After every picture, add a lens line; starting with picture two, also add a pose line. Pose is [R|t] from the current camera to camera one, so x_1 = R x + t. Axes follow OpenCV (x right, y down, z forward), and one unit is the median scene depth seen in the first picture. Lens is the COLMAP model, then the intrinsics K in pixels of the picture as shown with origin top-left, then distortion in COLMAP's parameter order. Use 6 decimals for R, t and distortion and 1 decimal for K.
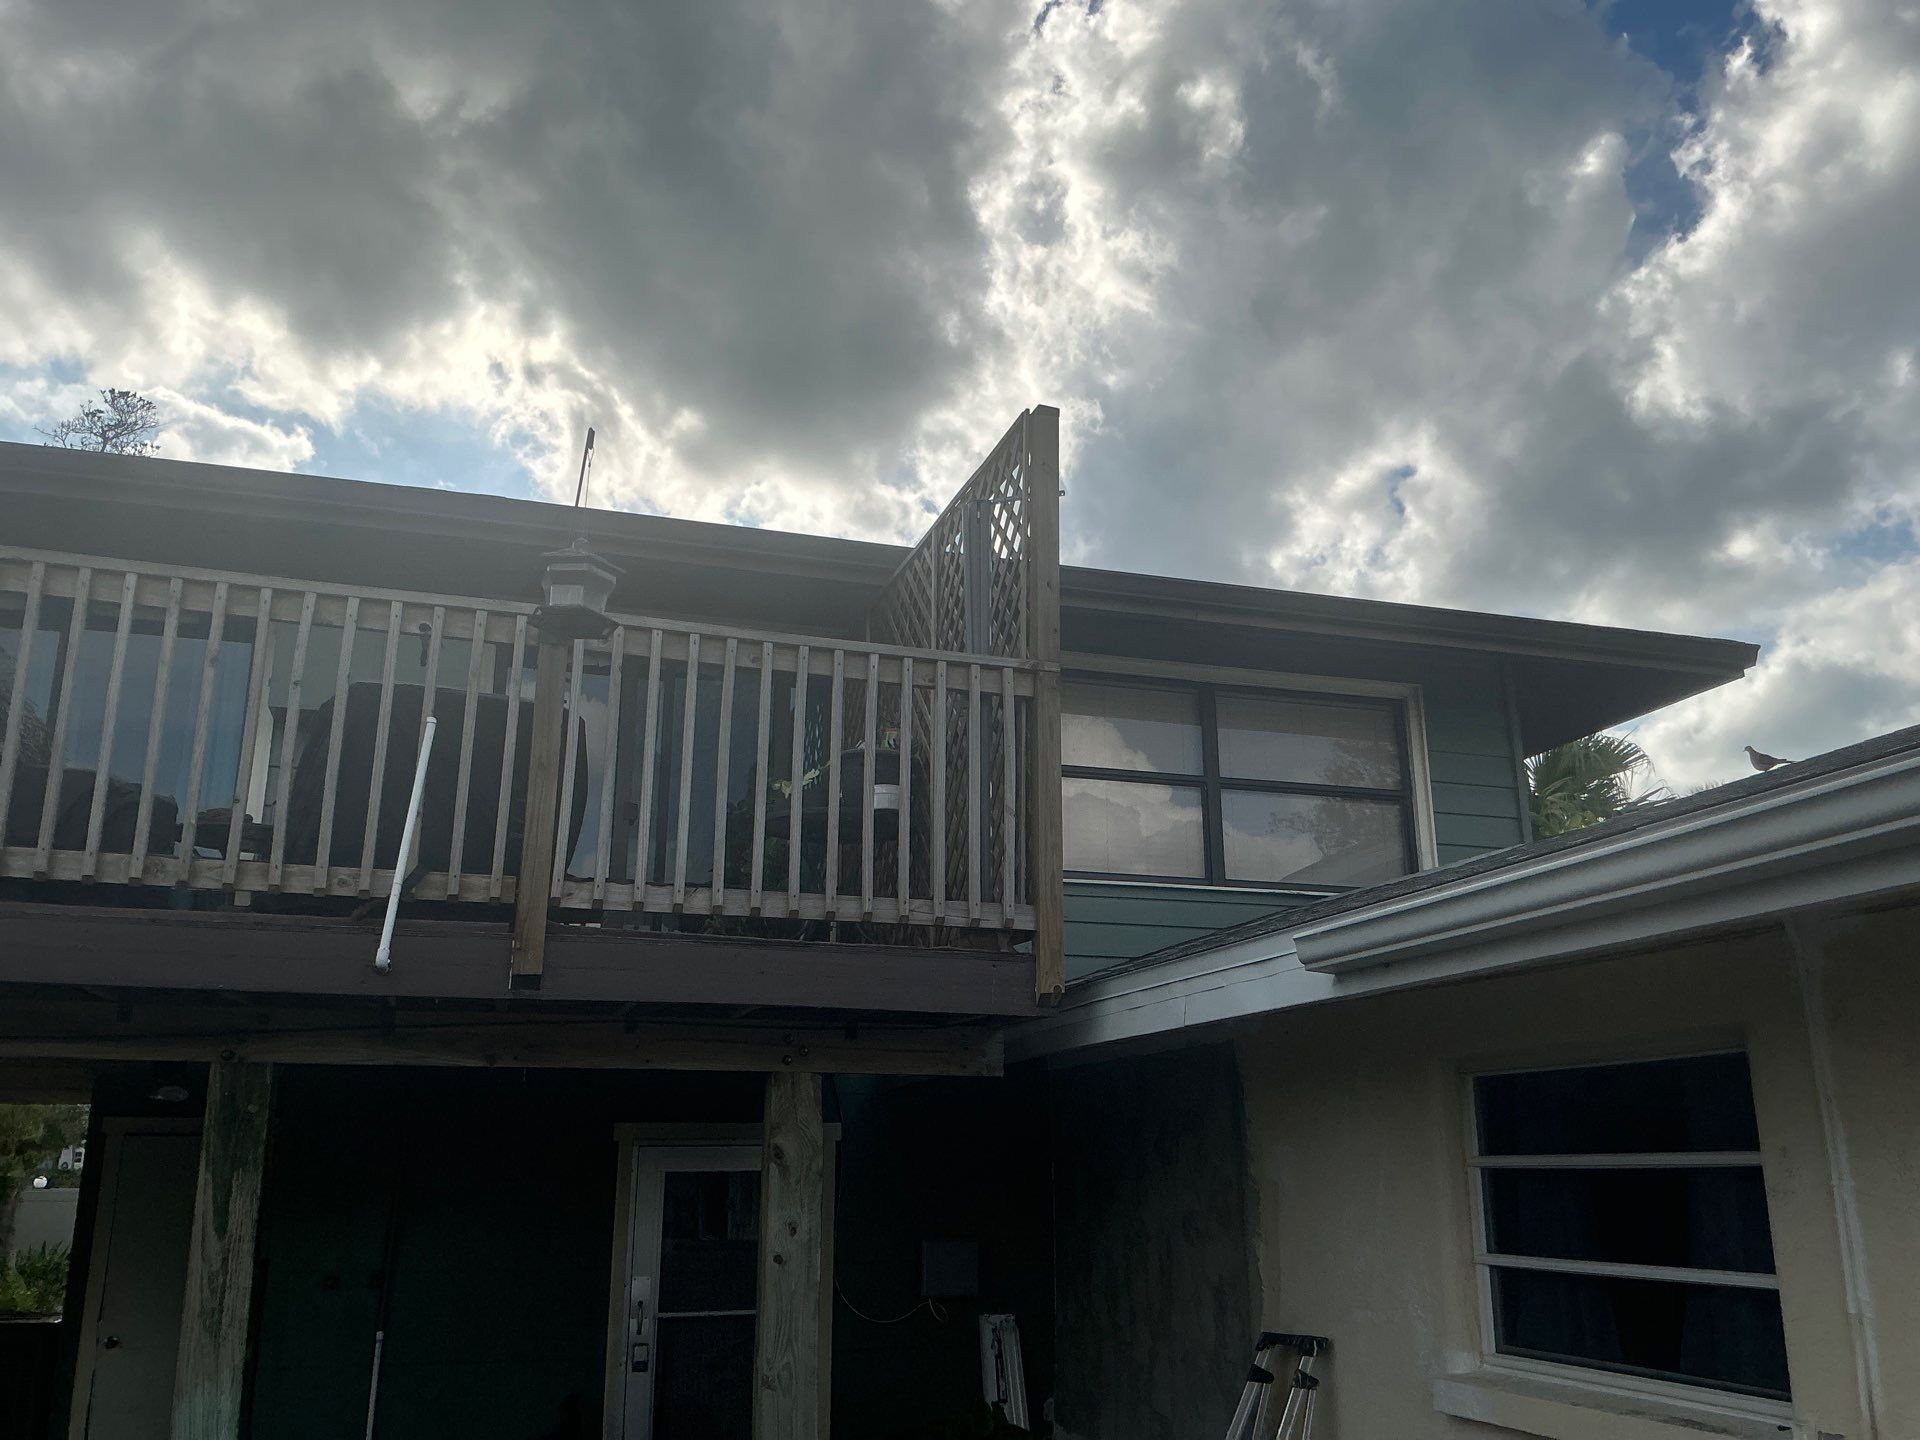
lens RADIAL K [[1588.4, 0, 967.1], [0, 1588.4, 708.8], [0, 0, 1]] dist [0.059215, -0.098579]
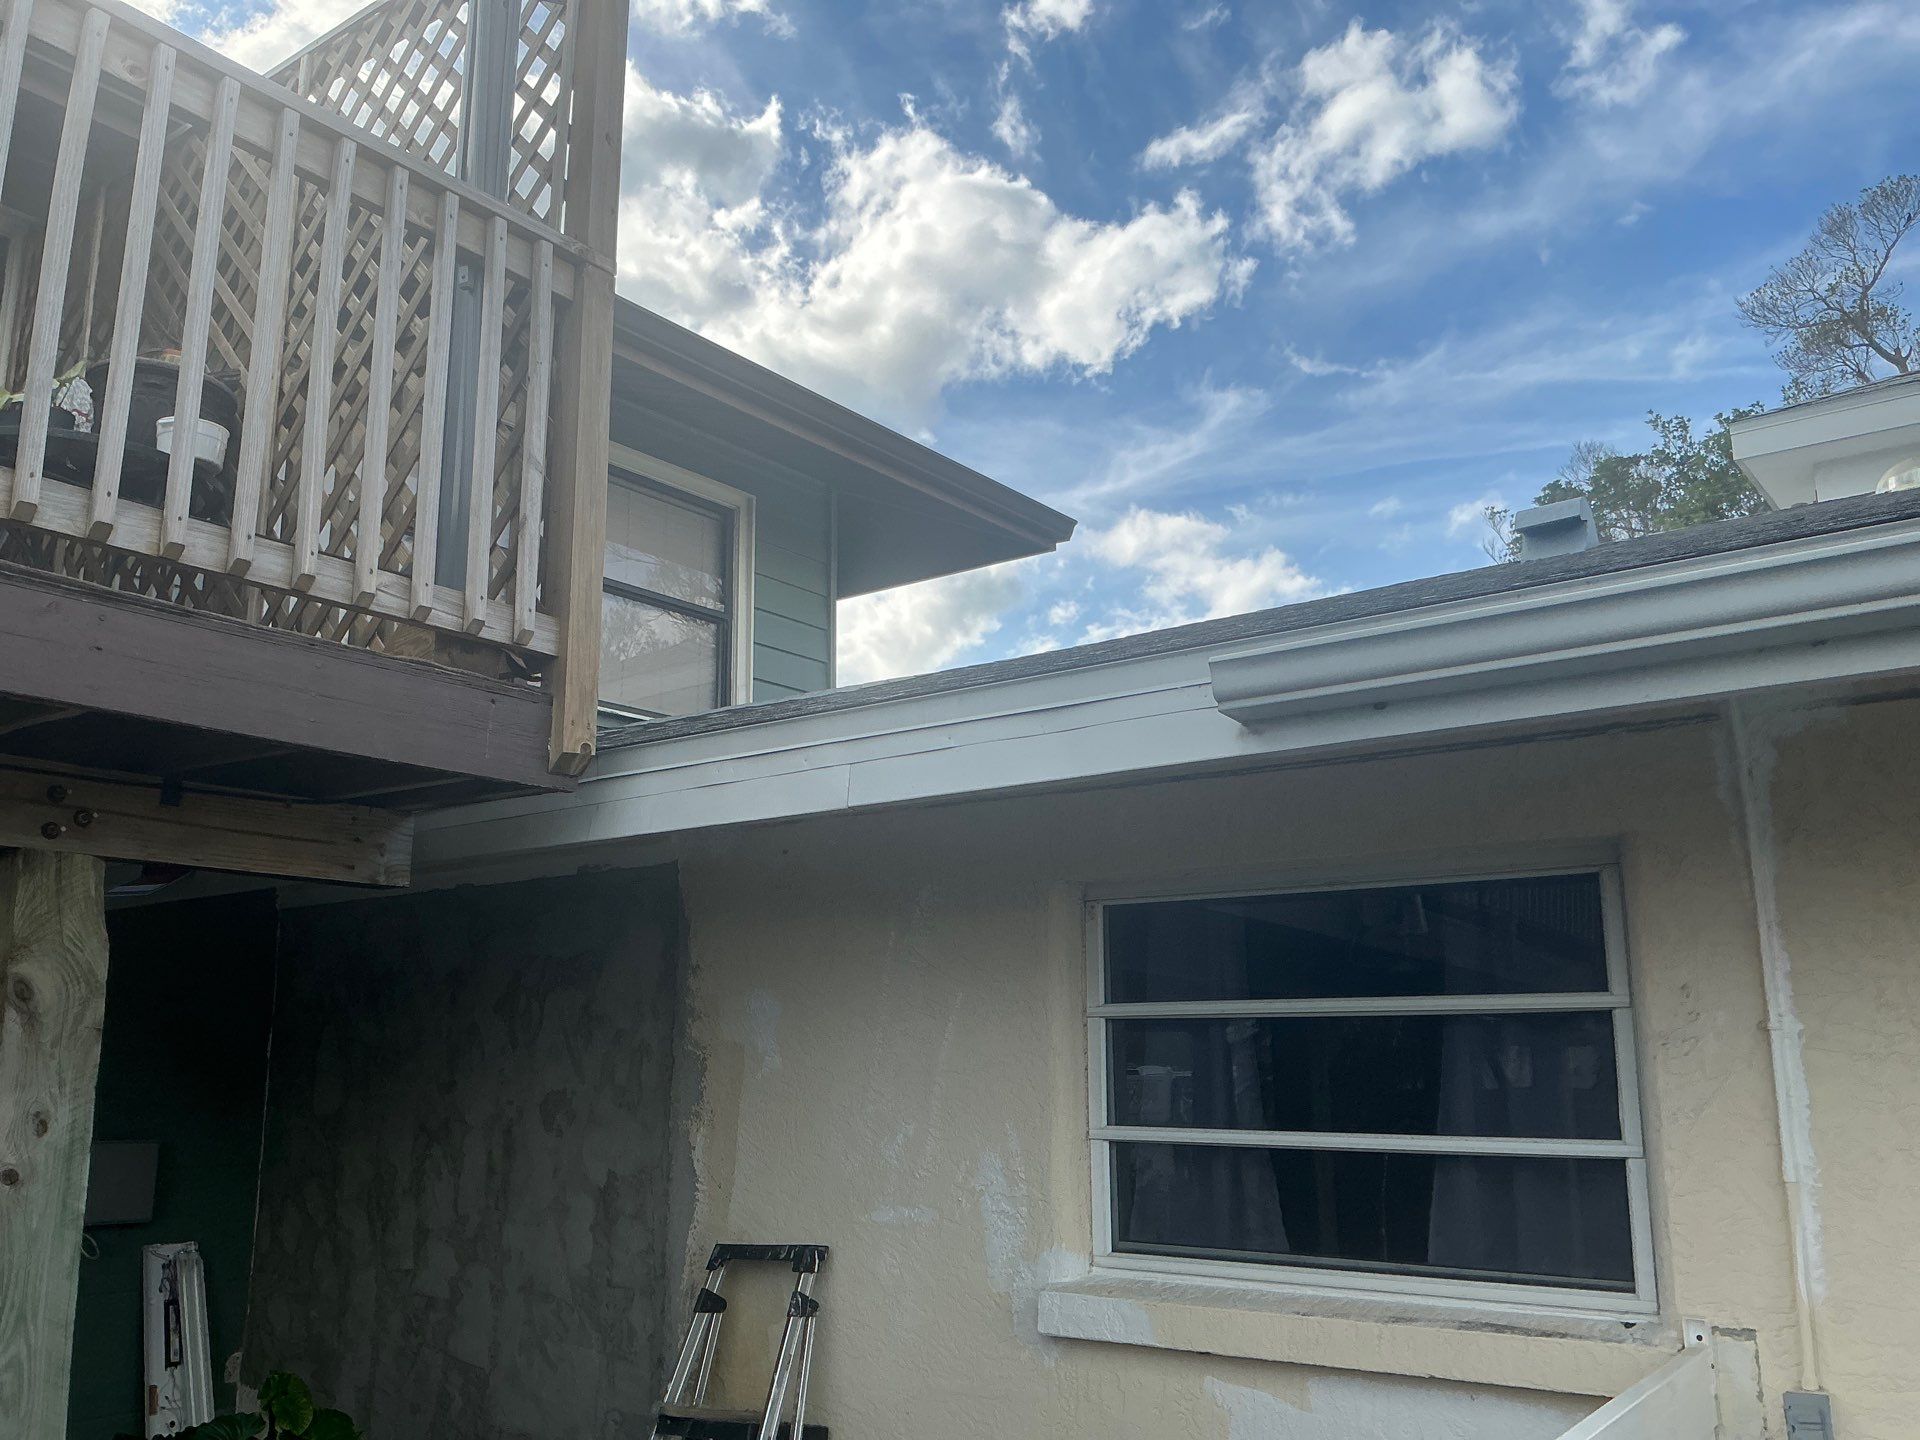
lens RADIAL K [[1588.4, 0, 965.7], [0, 1588.4, 714.9], [0, 0, 1]] dist [0.059215, -0.098579]
pose [[0.816317, 0.118441, 0.565330, -0.182339], [-0.155919, 0.987601, 0.018232, 0.126675], [-0.556161, -0.103029, 0.824663, 0.383006]]
